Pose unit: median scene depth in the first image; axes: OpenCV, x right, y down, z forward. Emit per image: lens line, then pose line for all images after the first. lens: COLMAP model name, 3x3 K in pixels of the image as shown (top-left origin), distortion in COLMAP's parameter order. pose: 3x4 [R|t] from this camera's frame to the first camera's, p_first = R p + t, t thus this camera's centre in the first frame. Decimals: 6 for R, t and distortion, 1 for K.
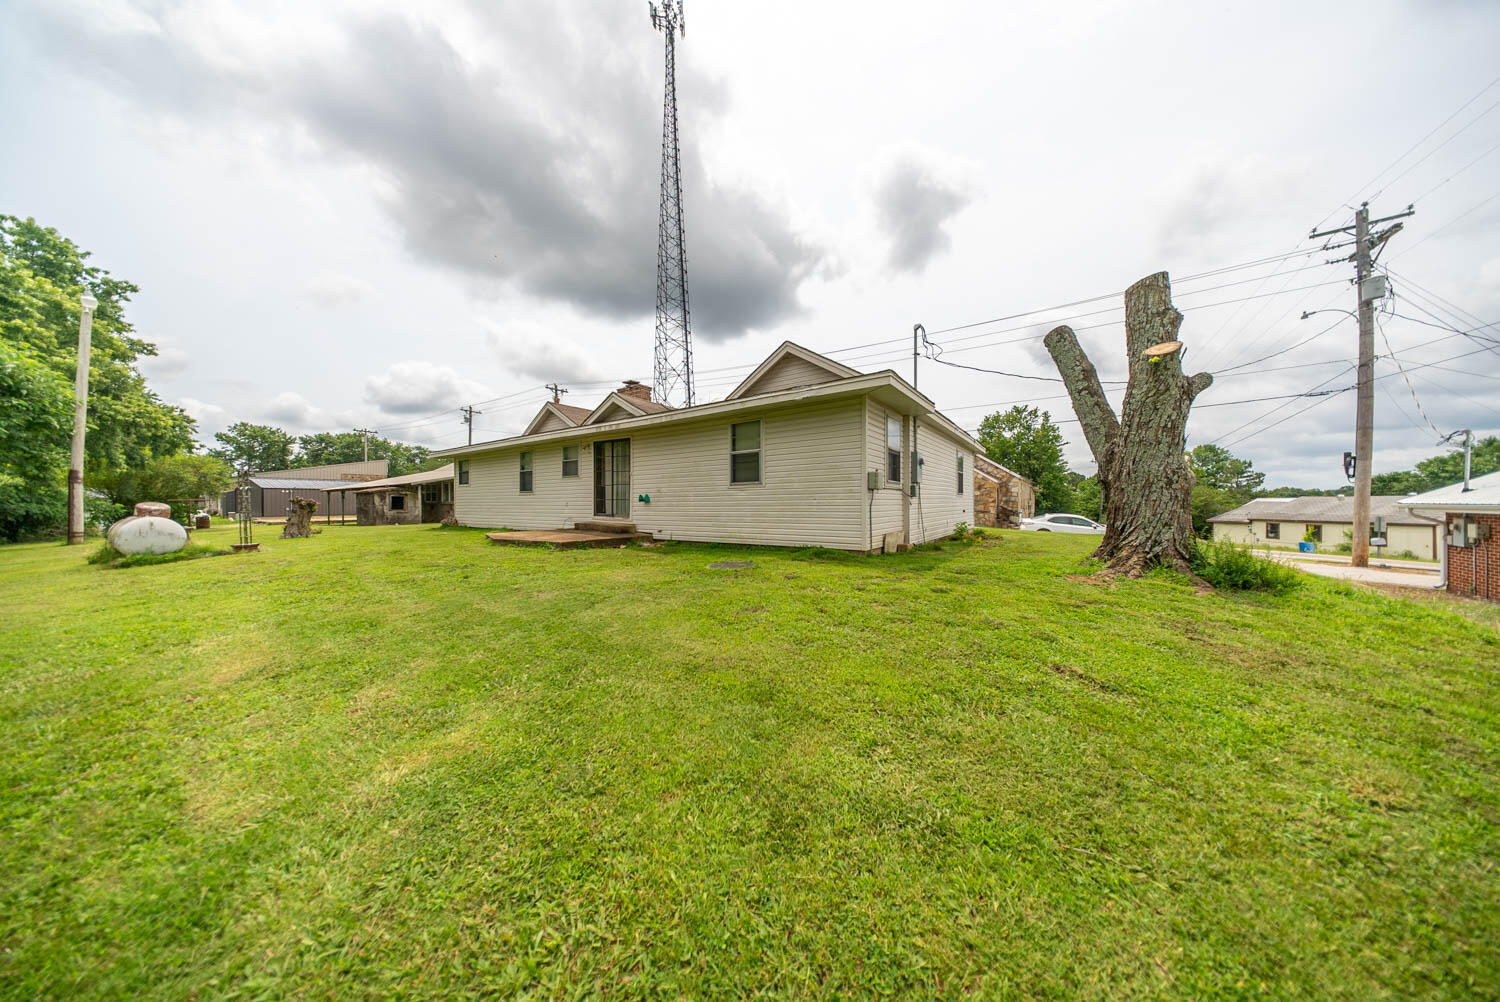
lens RADIAL K [[441.3, 0, 749.0], [0, 441.3, 503.2], [0, 0, 1]] dist [0.009422, -0.003366]
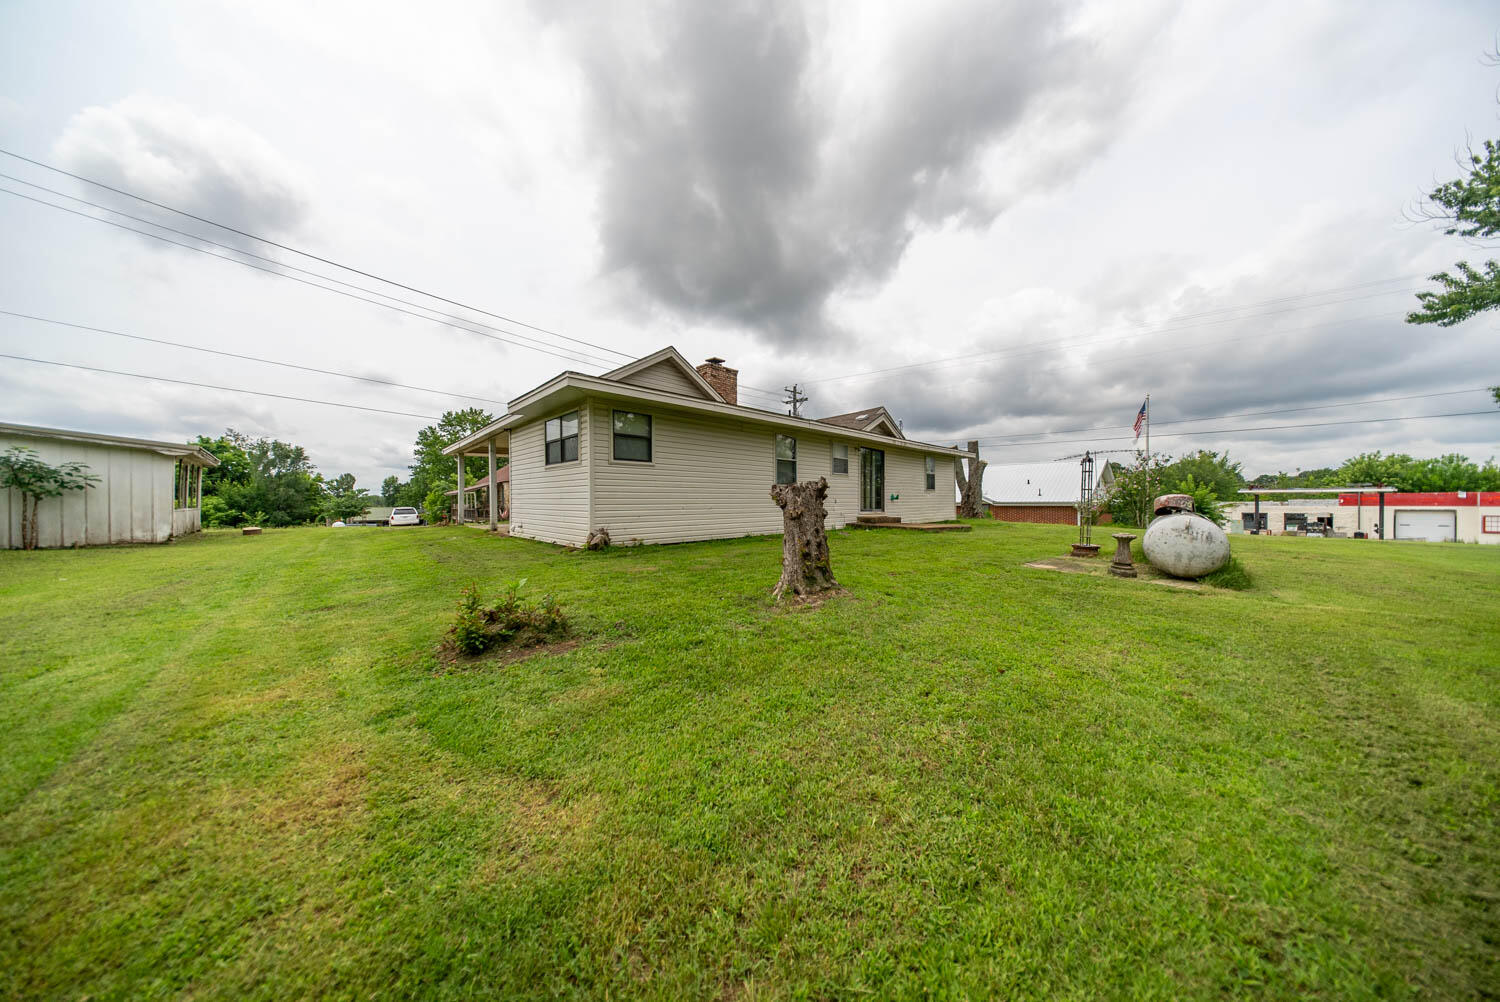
lens RADIAL K [[441.3, 0, 749.0], [0, 441.3, 503.2], [0, 0, 1]] dist [0.009422, -0.003366]
pose [[0.175940, -0.001766, 0.984399, -1.493490], [0.007838, 0.999969, 0.000393, 0.006350], [-0.984370, 0.007647, 0.175949, 1.055313]]
